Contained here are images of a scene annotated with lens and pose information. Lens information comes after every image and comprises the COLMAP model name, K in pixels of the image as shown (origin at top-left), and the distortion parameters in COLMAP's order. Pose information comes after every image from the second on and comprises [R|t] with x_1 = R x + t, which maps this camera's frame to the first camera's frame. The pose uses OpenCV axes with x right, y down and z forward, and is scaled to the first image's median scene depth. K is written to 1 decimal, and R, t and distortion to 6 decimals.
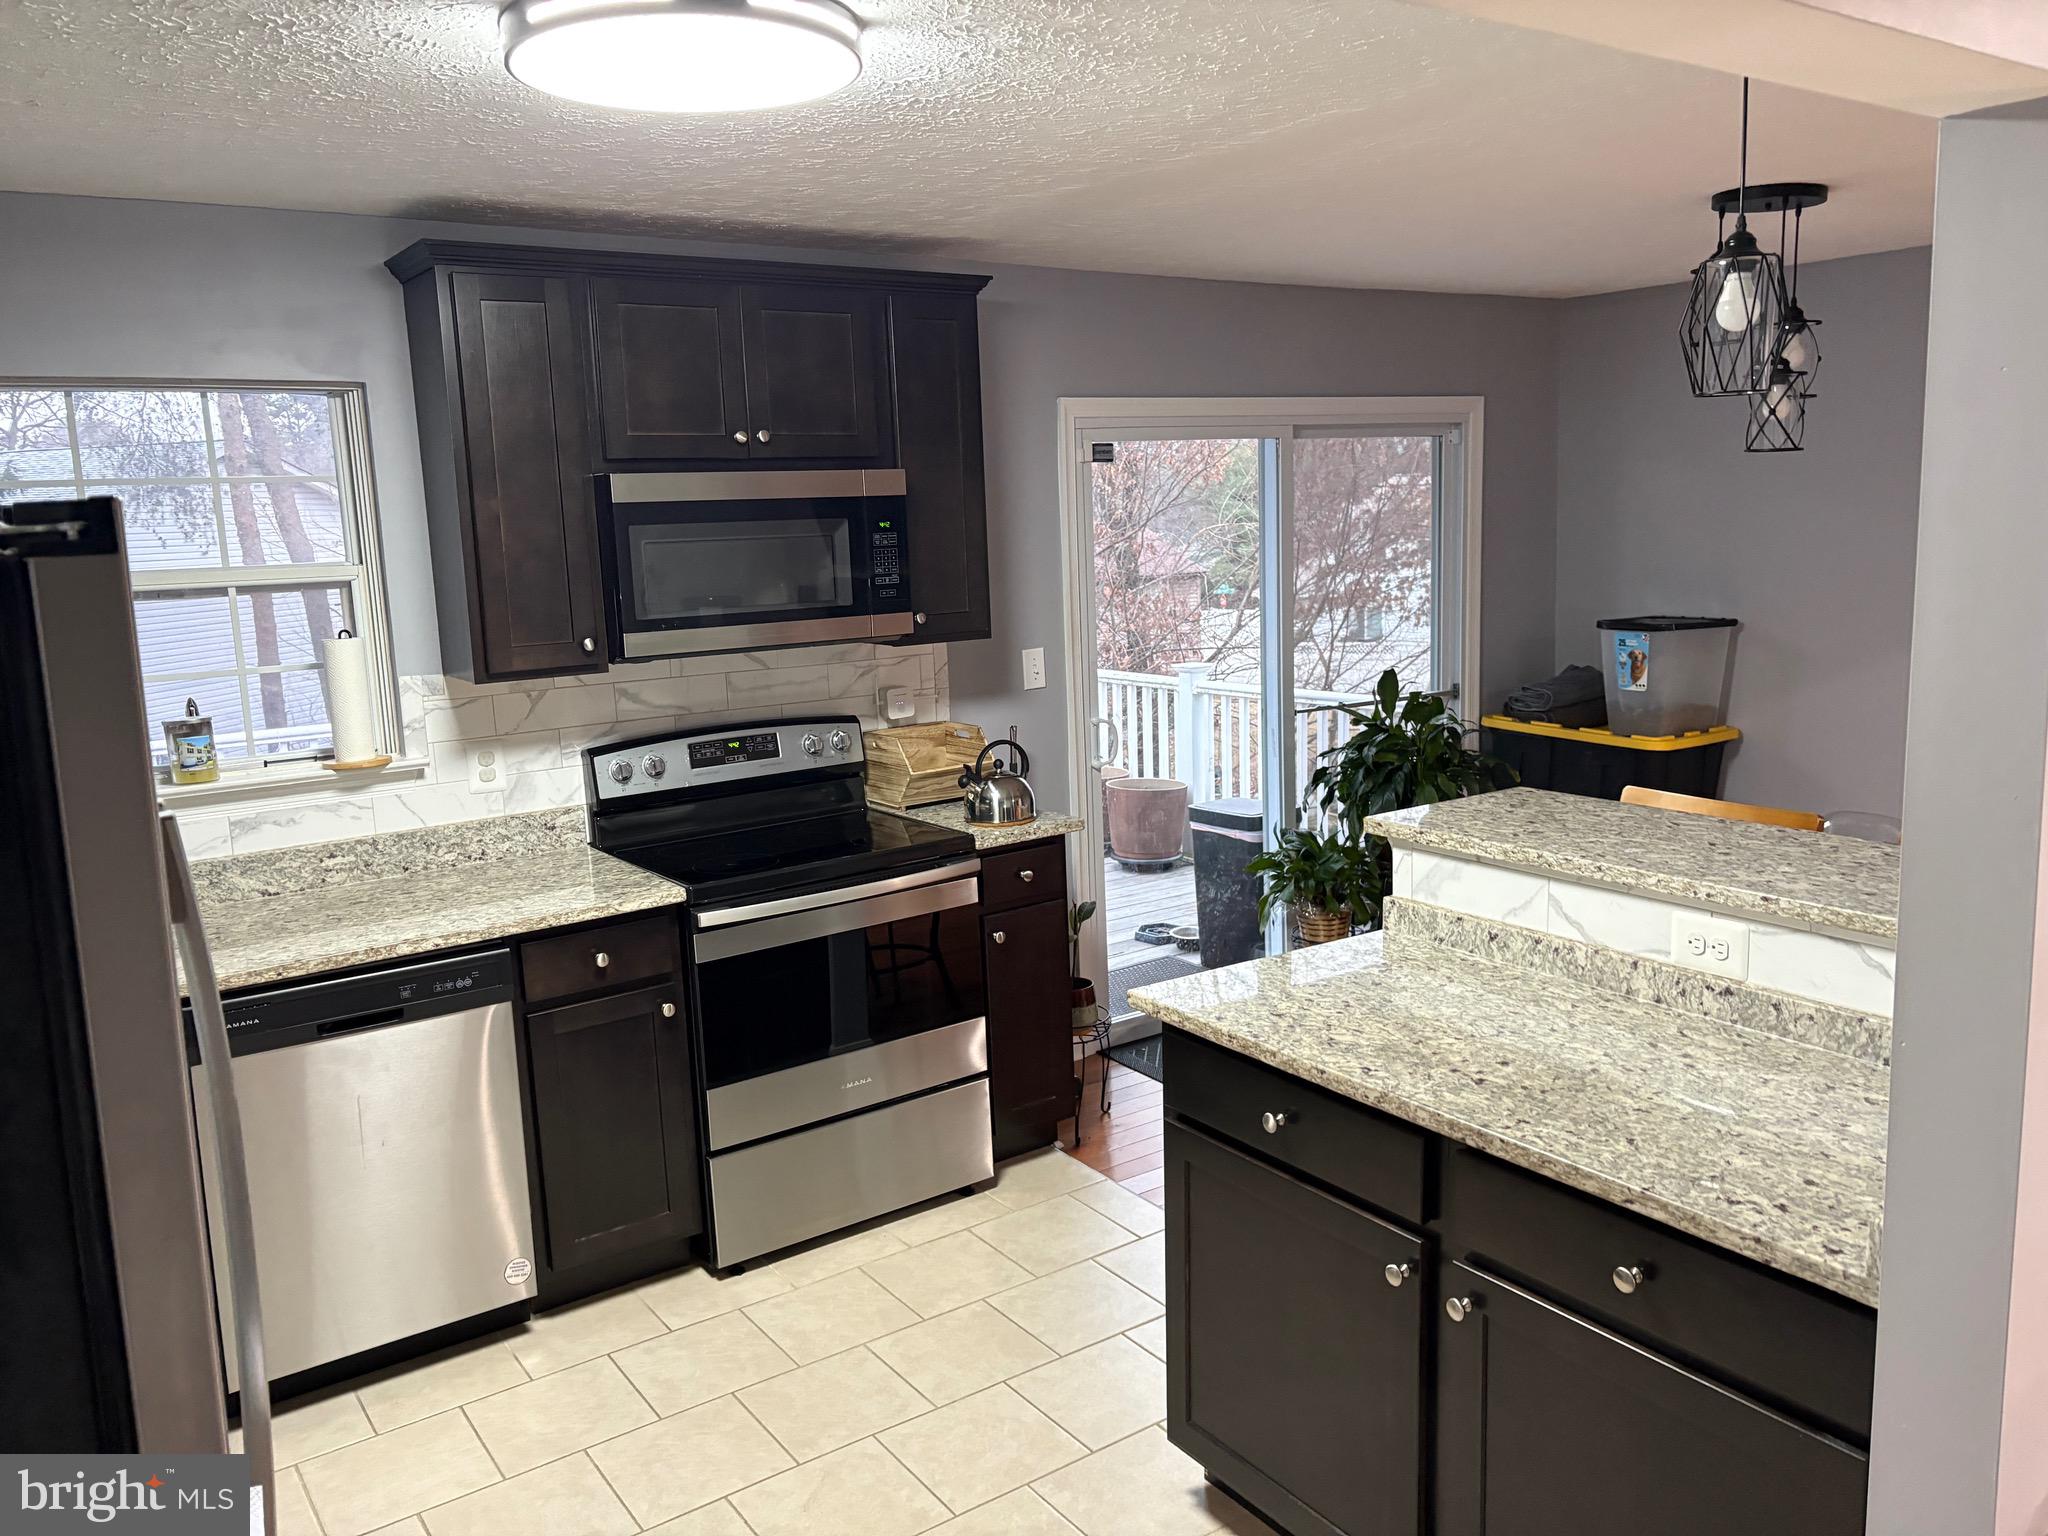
lens RADIAL K [[1559.2, 0, 1019.8], [0, 1559.2, 755.2], [0, 0, 1]] dist [0.063664, -0.074482]
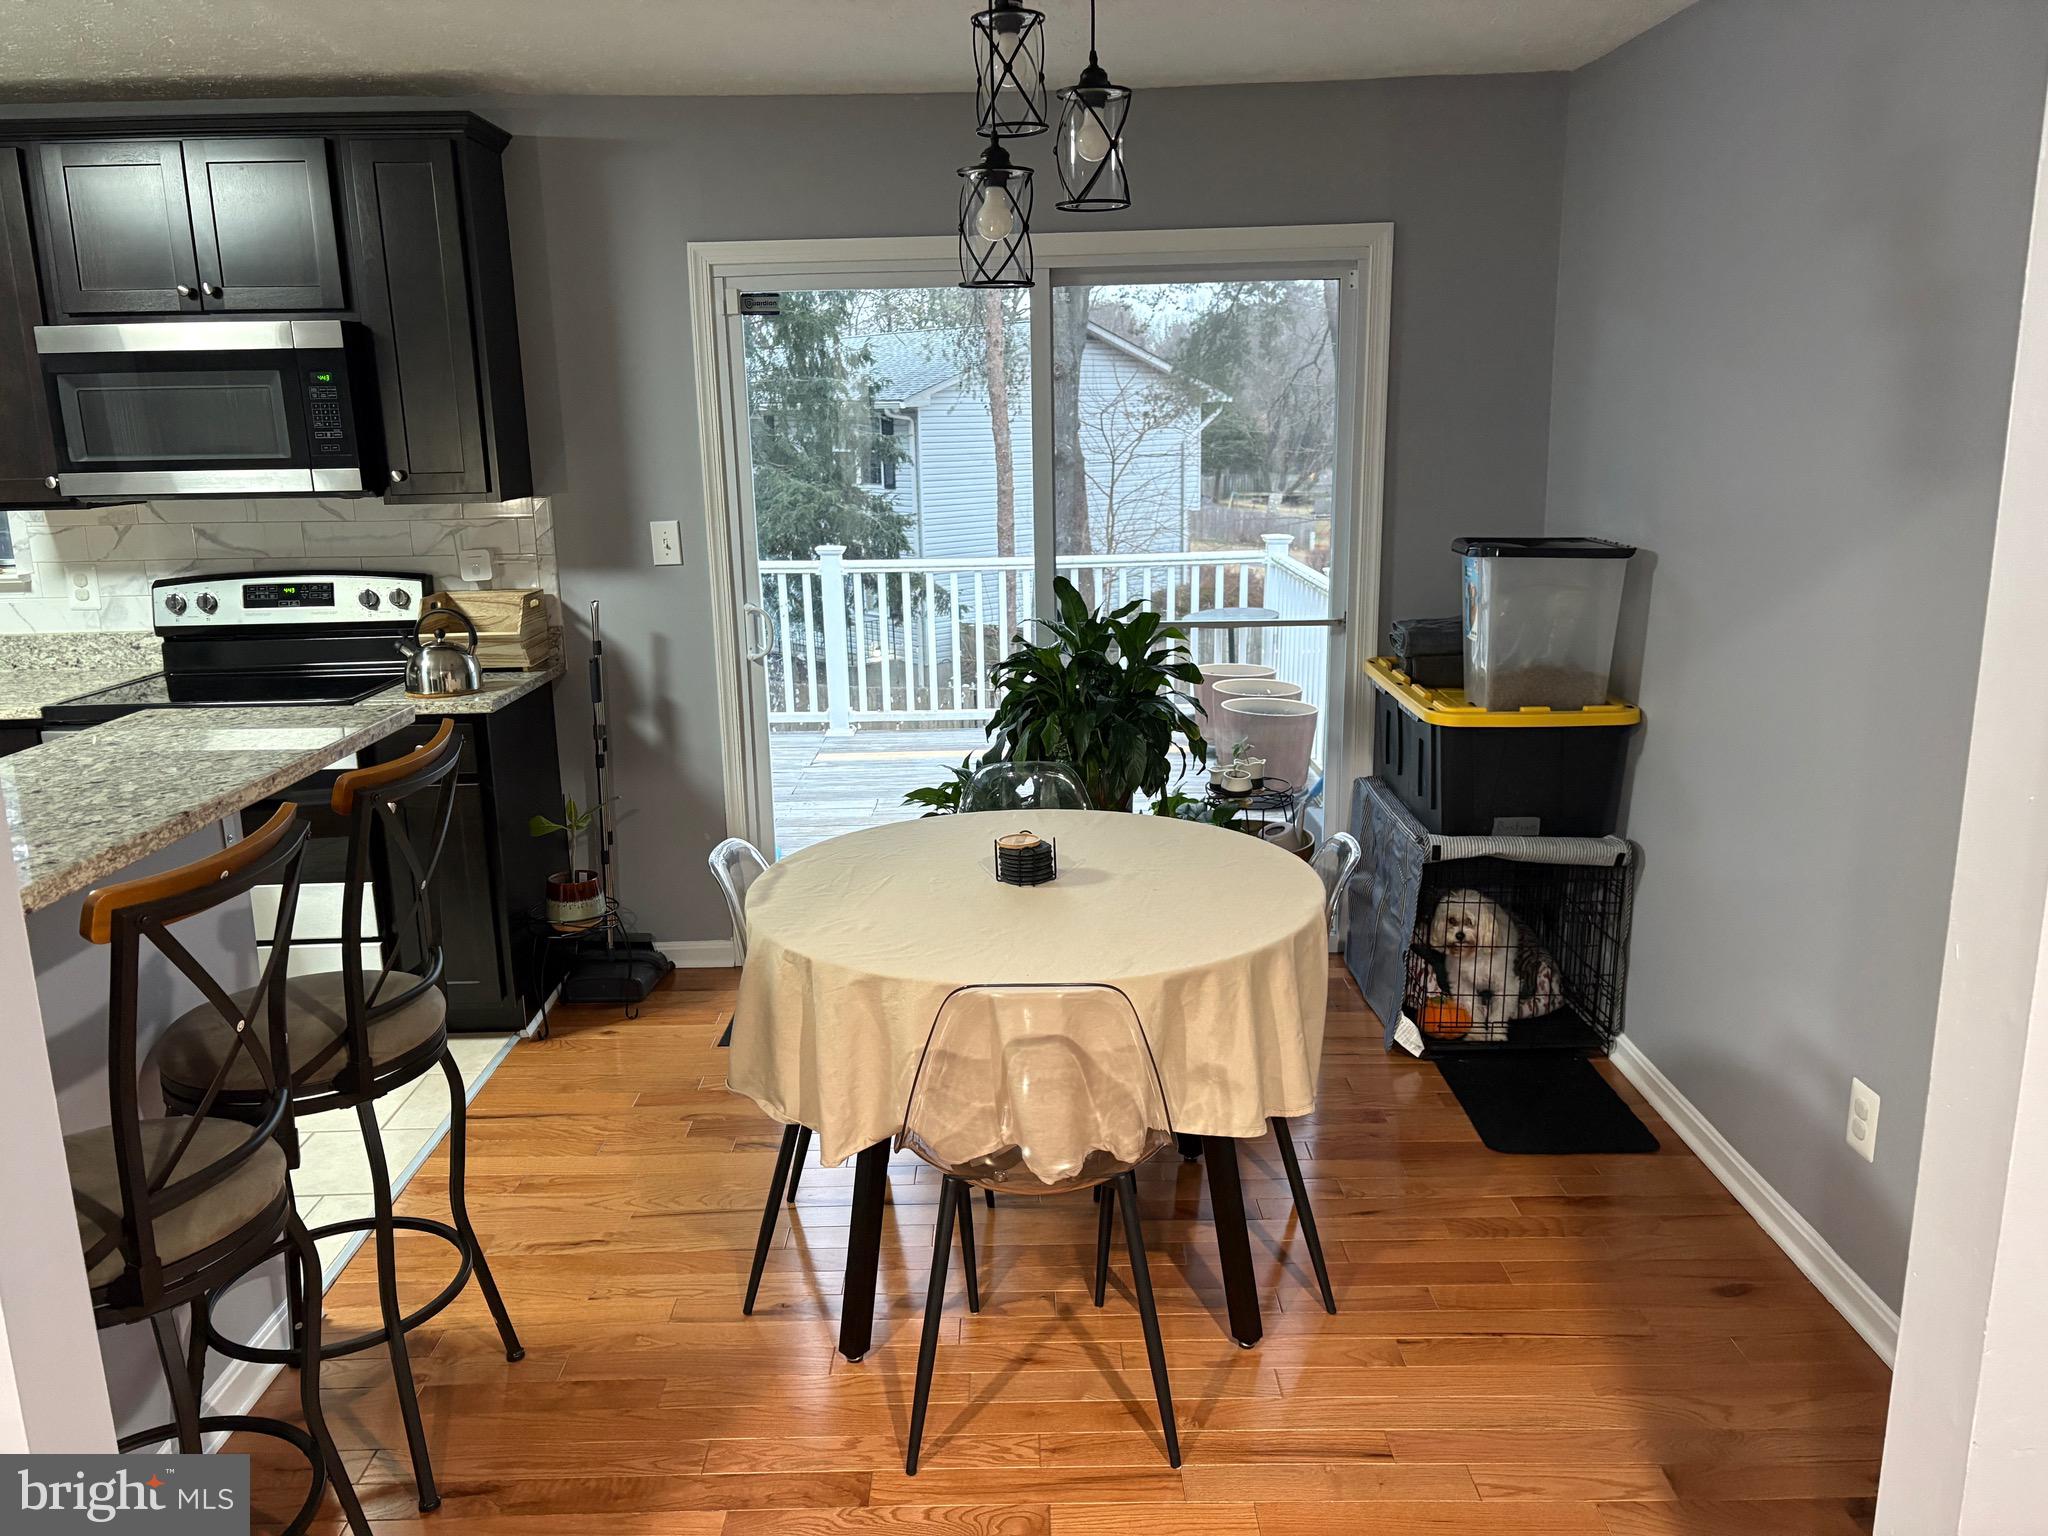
lens RADIAL K [[1559.2, 0, 1021.4], [0, 1559.2, 779.3], [0, 0, 1]] dist [0.063664, -0.074482]
pose [[0.825866, 0.151351, -0.543175, 0.838283], [-0.098856, 0.987247, 0.124784, -0.063300], [0.555134, -0.049359, 0.830295, 0.390095]]
